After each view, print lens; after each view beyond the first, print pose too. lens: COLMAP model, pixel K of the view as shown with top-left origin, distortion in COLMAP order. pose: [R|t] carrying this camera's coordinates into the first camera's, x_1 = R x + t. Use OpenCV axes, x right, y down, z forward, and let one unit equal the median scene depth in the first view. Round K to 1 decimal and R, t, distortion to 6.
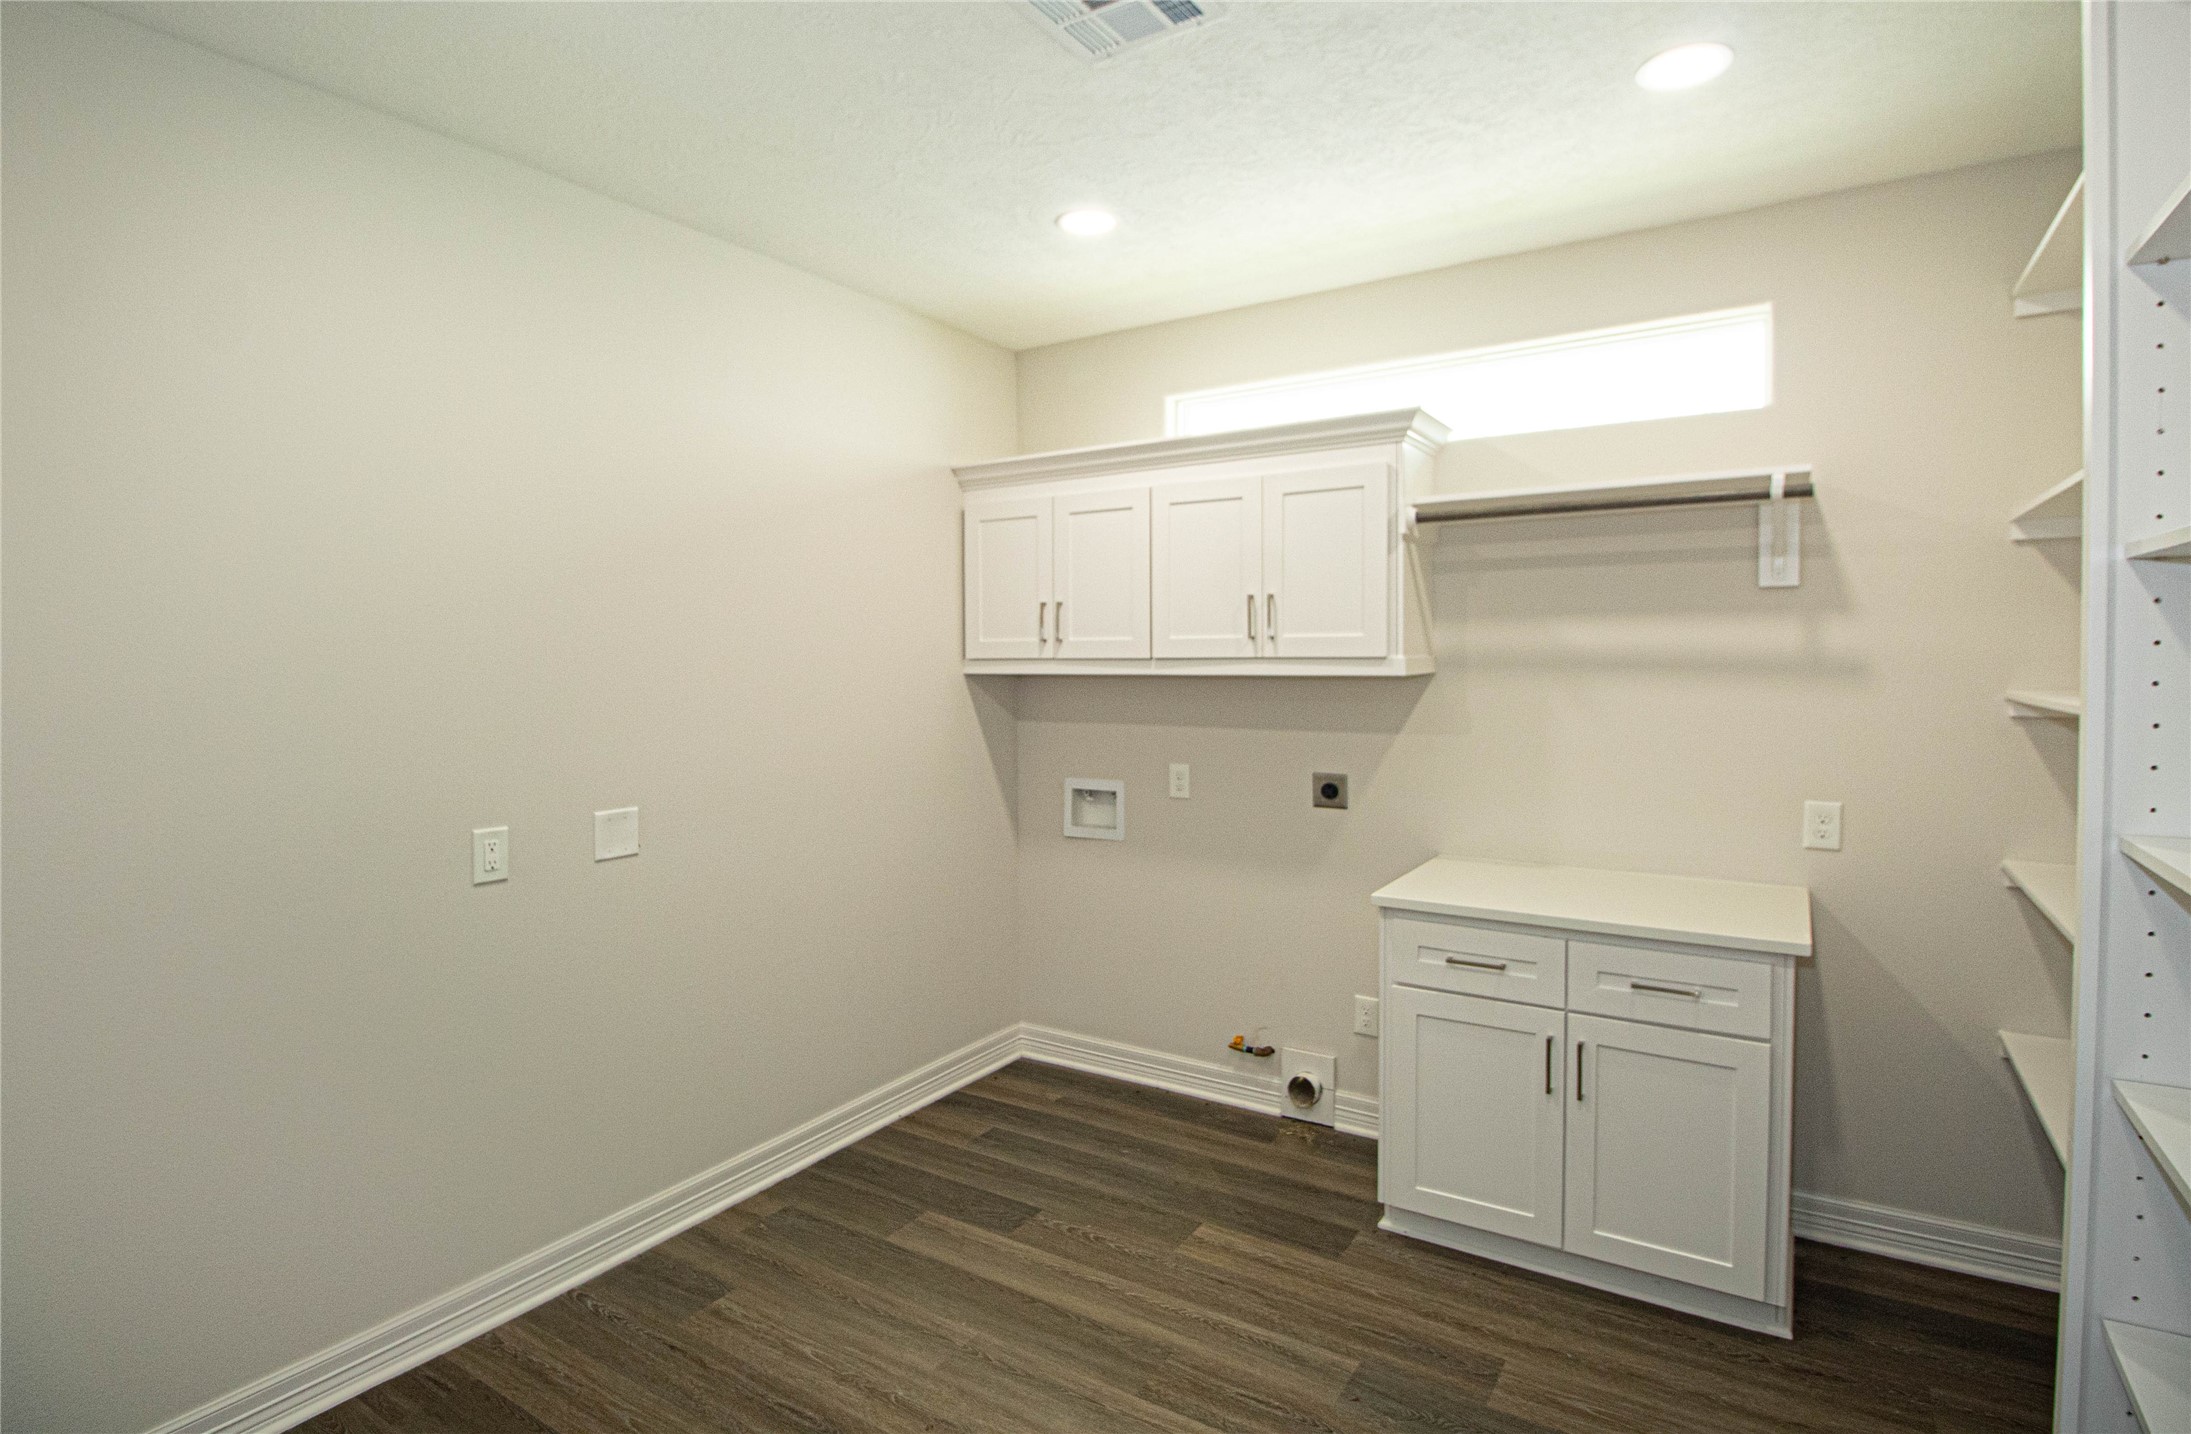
lens RADIAL K [[1039.0, 0, 1091.0], [0, 1039.0, 680.6], [0, 0, 1]] dist [-0.004216, -0.001482]
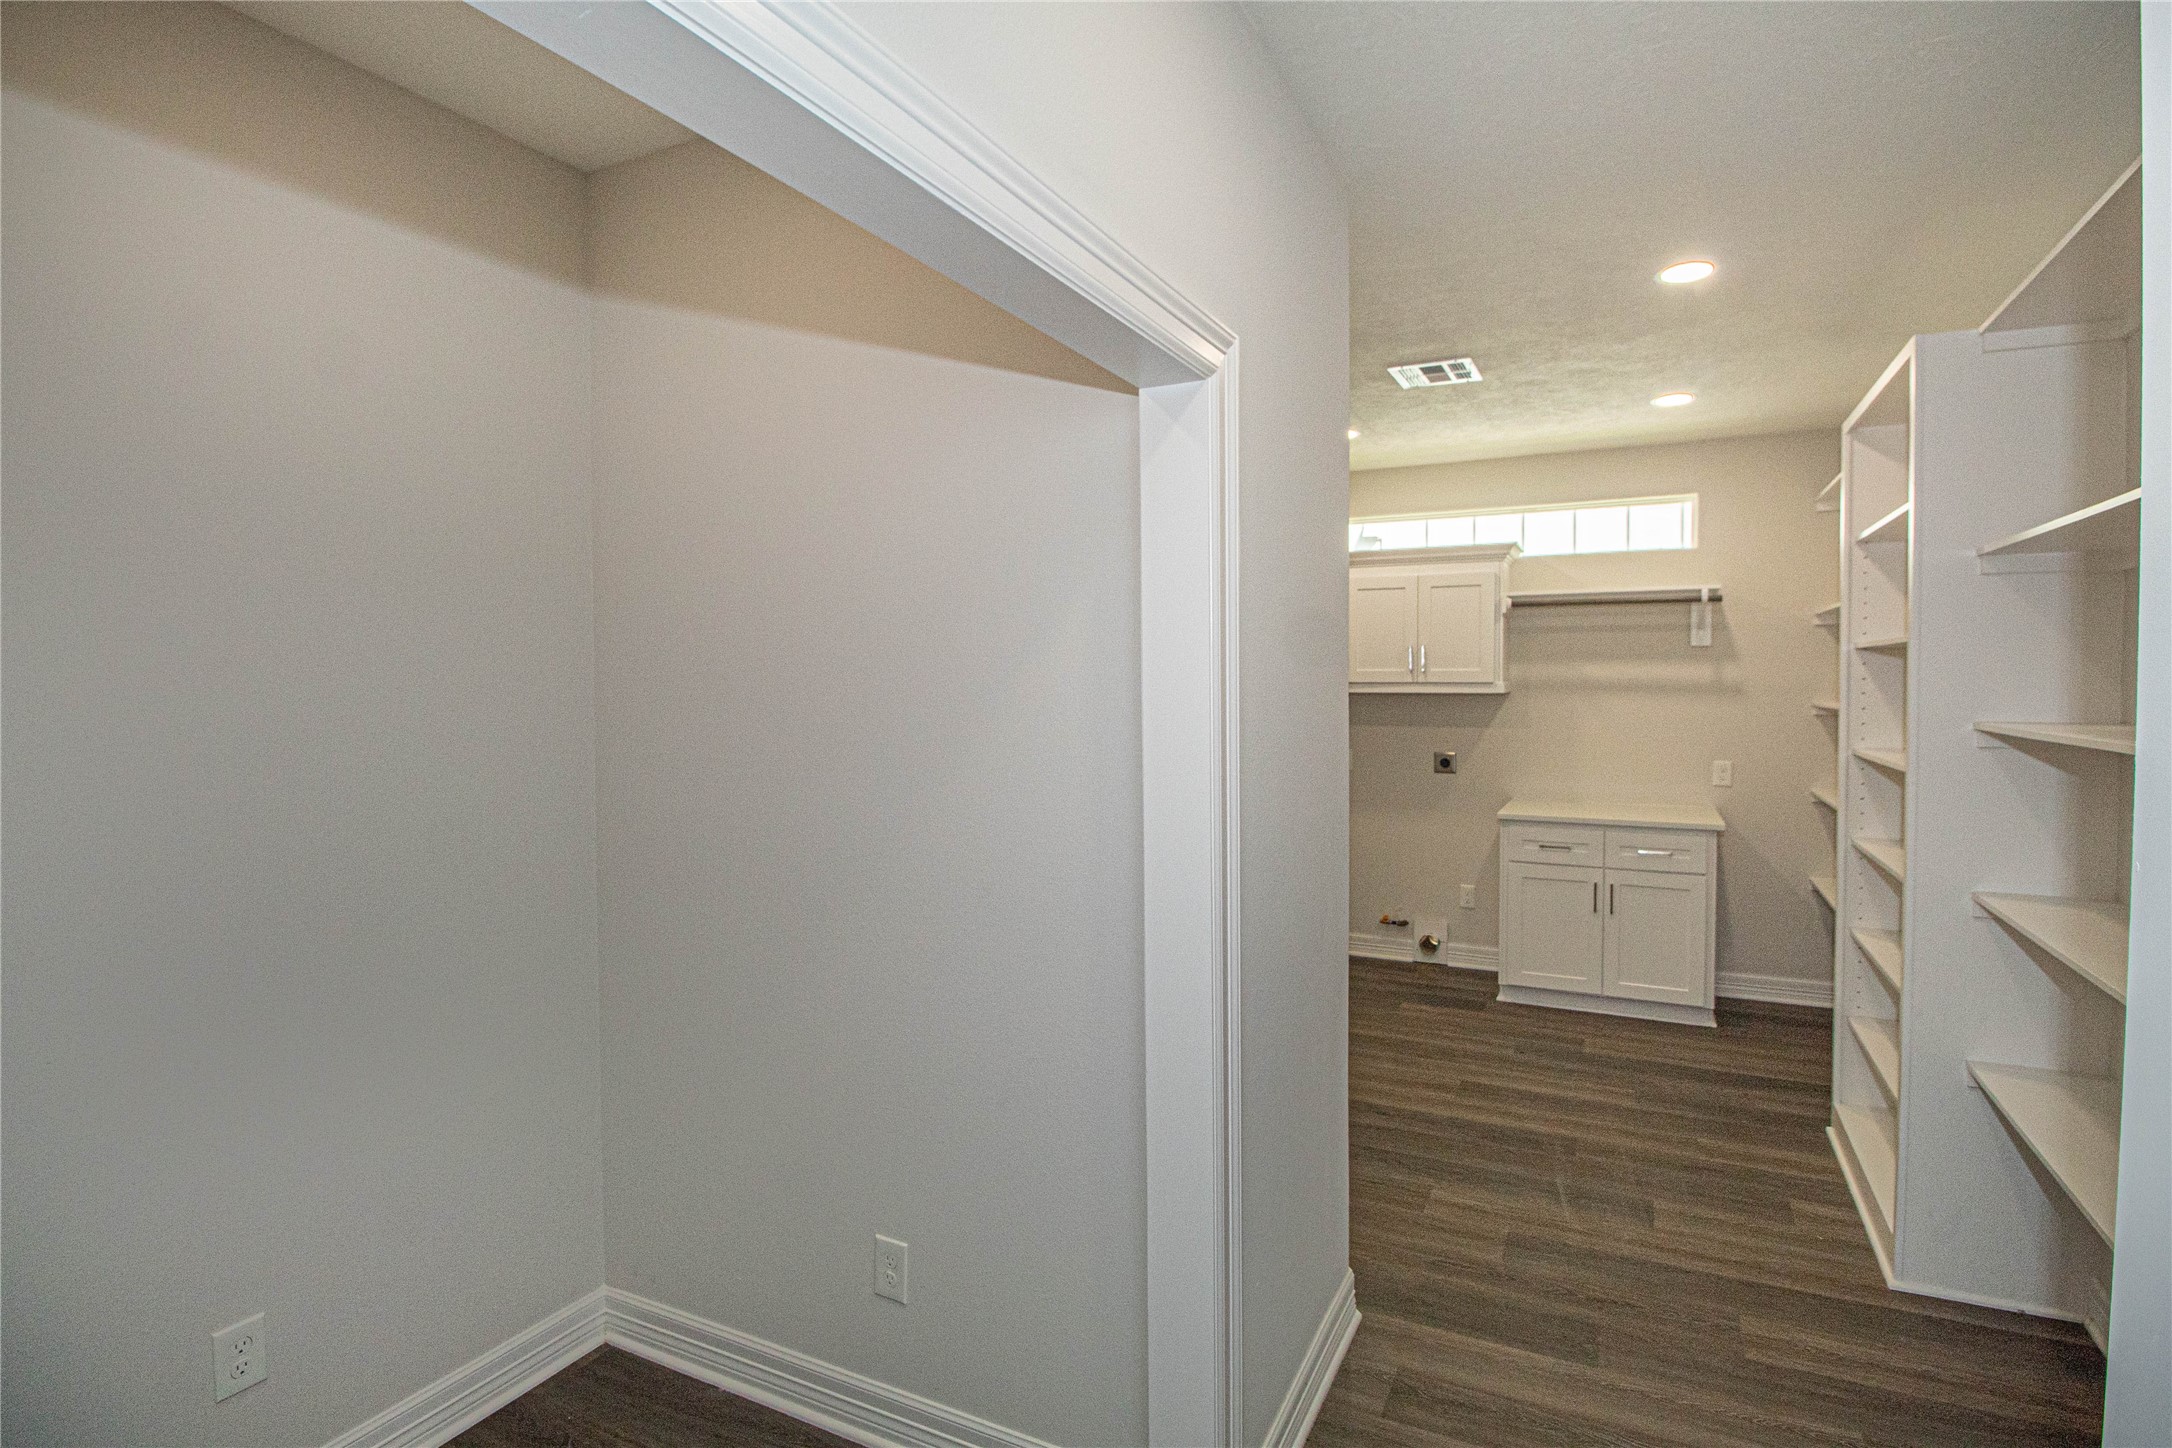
lens RADIAL K [[1041.5, 0, 1118.0], [0, 1041.5, 696.6], [0, 0, 1]] dist [0.000121, -0.004341]
pose [[0.990804, 0.003259, 0.135266, -0.619930], [-0.002363, 0.999974, -0.006783, 0.015443], [-0.135284, 0.006401, 0.990786, -0.702161]]
